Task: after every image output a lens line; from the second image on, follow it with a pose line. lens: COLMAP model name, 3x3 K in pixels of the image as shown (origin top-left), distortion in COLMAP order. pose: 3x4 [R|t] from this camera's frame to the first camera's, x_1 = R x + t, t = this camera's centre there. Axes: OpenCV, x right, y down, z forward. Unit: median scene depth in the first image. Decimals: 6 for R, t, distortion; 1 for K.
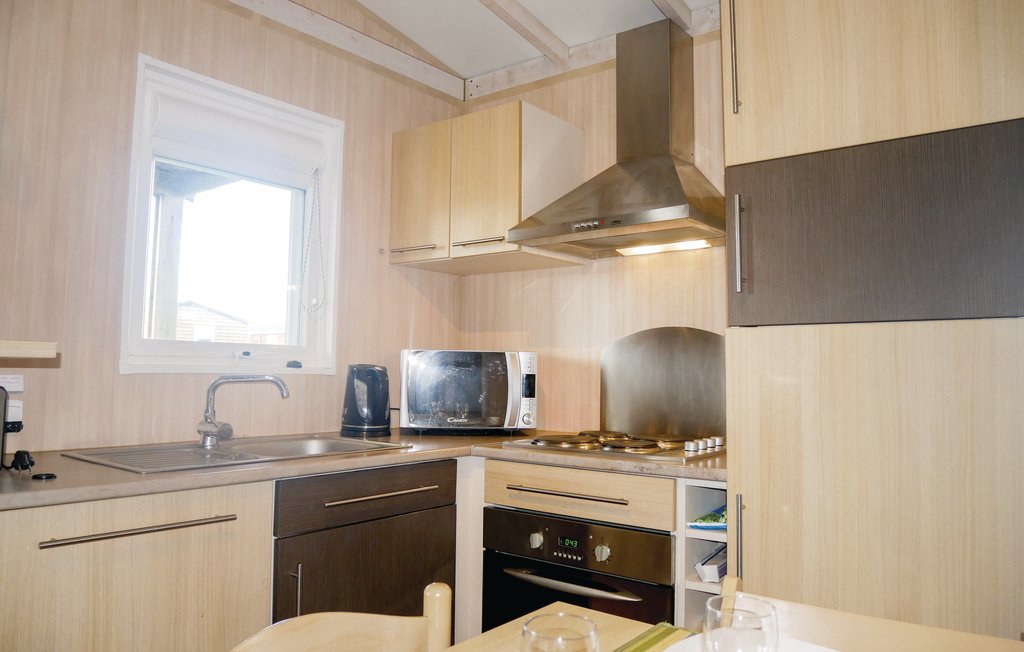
lens RADIAL K [[718.7, 0, 511.7], [0, 718.7, 310.2], [0, 0, 1]] dist [-0.006155, -0.001116]
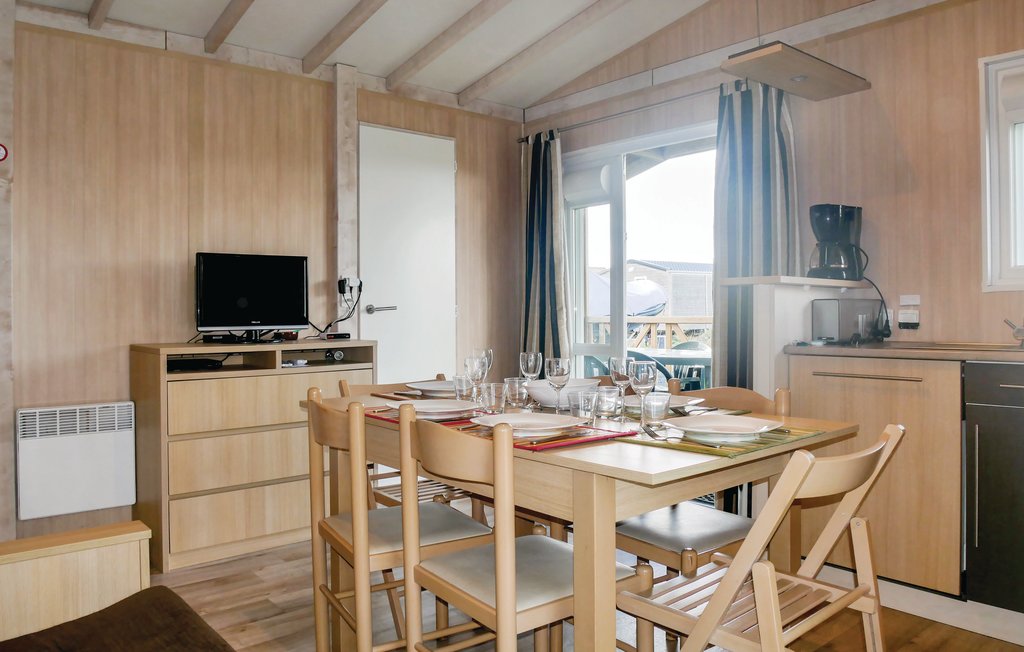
lens RADIAL K [[718.7, 0, 511.7], [0, 718.7, 310.2], [0, 0, 1]] dist [-0.006155, -0.001116]
pose [[-0.162825, -0.010839, -0.986595, 0.984795], [0.089946, 0.995613, -0.025782, 0.076368], [0.982547, -0.092938, -0.161136, 0.304396]]
